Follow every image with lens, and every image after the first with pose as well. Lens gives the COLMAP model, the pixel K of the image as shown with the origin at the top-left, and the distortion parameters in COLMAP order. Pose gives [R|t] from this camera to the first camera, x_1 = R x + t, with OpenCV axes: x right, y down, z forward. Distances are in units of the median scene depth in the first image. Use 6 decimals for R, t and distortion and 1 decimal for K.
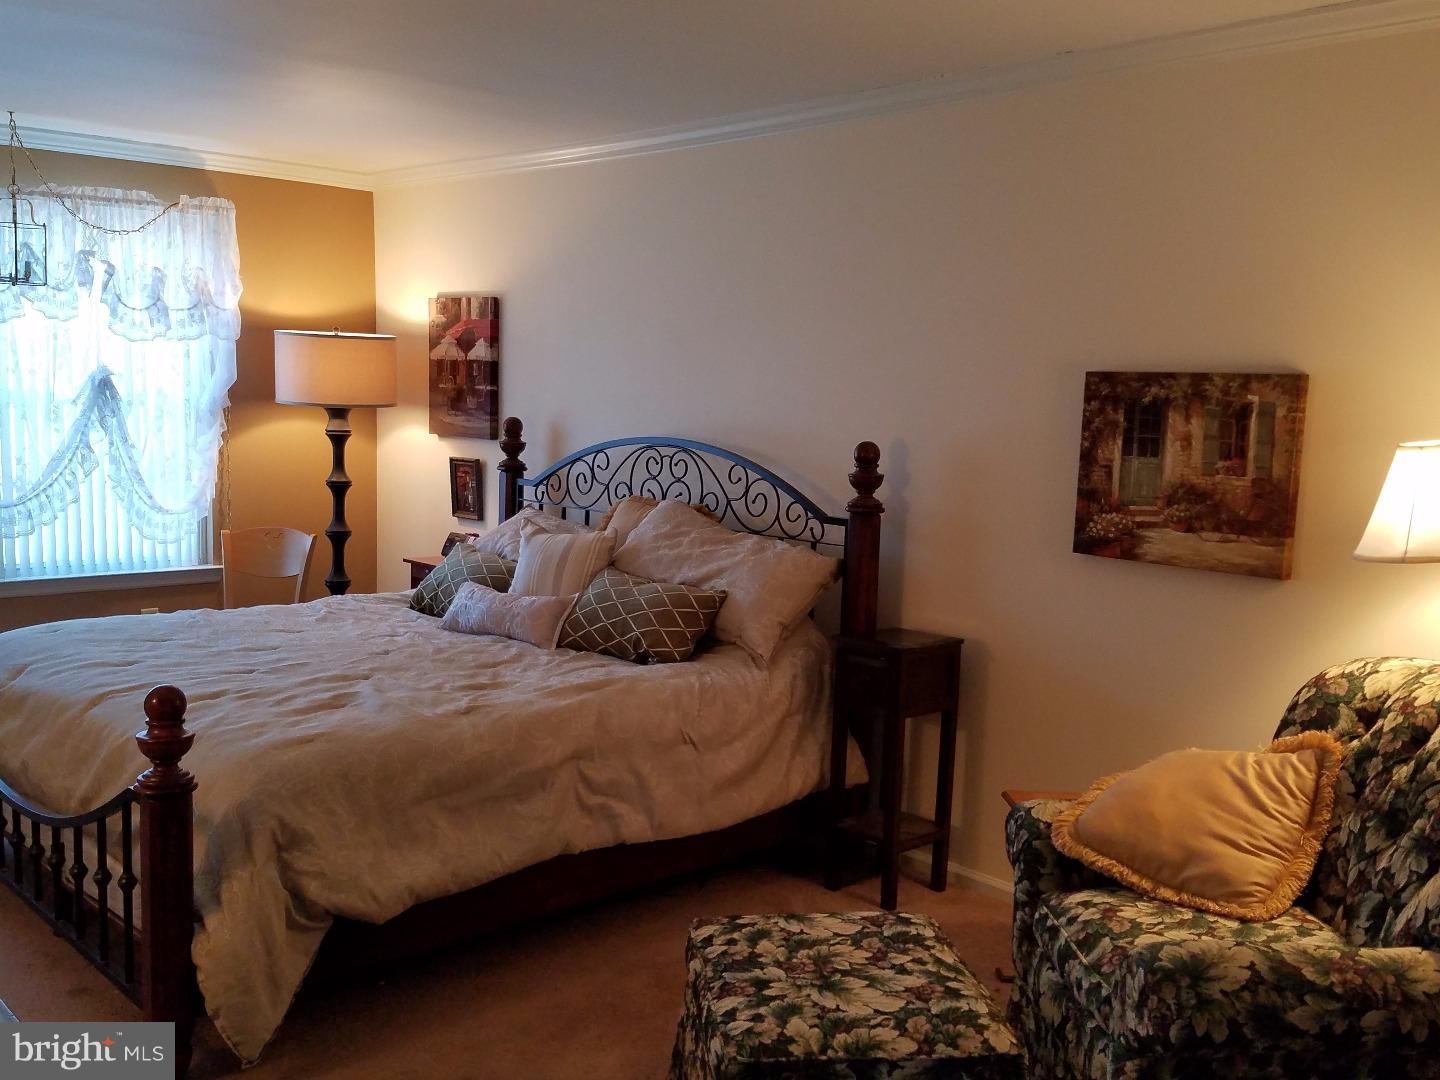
lens RADIAL K [[1397.9, 0, 738.1], [0, 1397.9, 561.2], [0, 0, 1]] dist [0.240610, -0.498114]
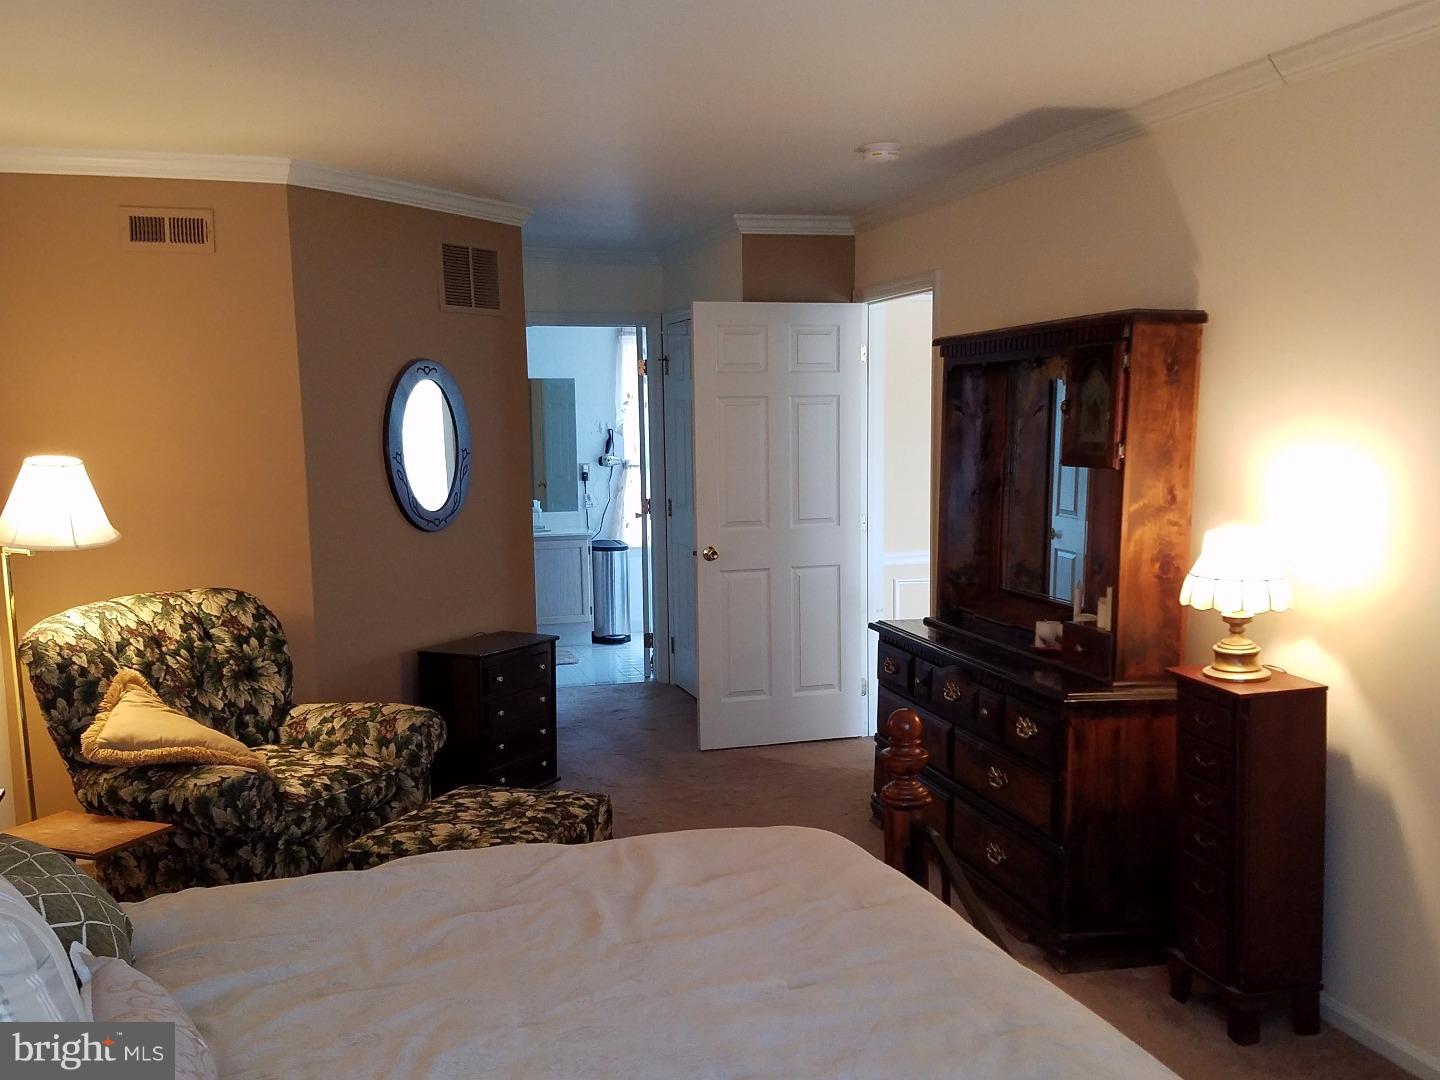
lens RADIAL K [[1397.9, 0, 738.1], [0, 1397.9, 561.2], [0, 0, 1]] dist [0.240610, -0.498114]
pose [[-0.894264, -0.060711, 0.443402, -0.603654], [0.048598, 0.971725, 0.231062, -0.226547], [-0.444893, 0.228178, -0.866028, 1.574805]]
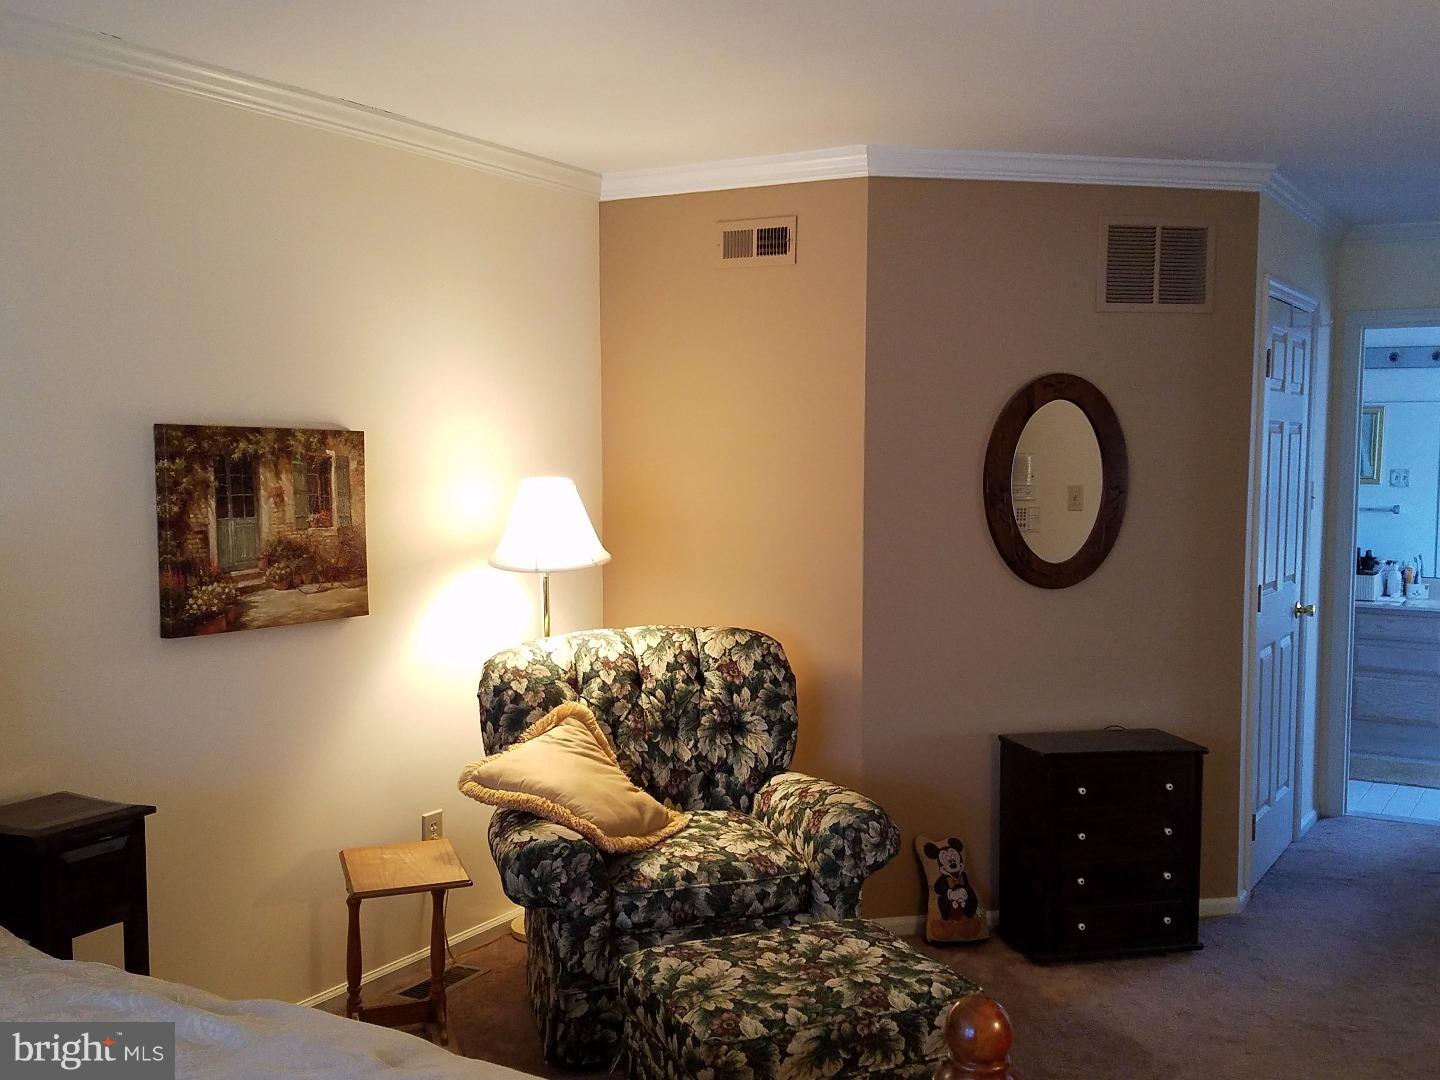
lens RADIAL K [[1397.9, 0, 738.1], [0, 1397.9, 561.2], [0, 0, 1]] dist [0.240610, -0.498114]
pose [[-0.278365, -0.099418, 0.955316, -0.714617], [0.111342, 0.984583, 0.134907, -0.138347], [-0.954000, 0.143920, -0.263004, 0.965348]]
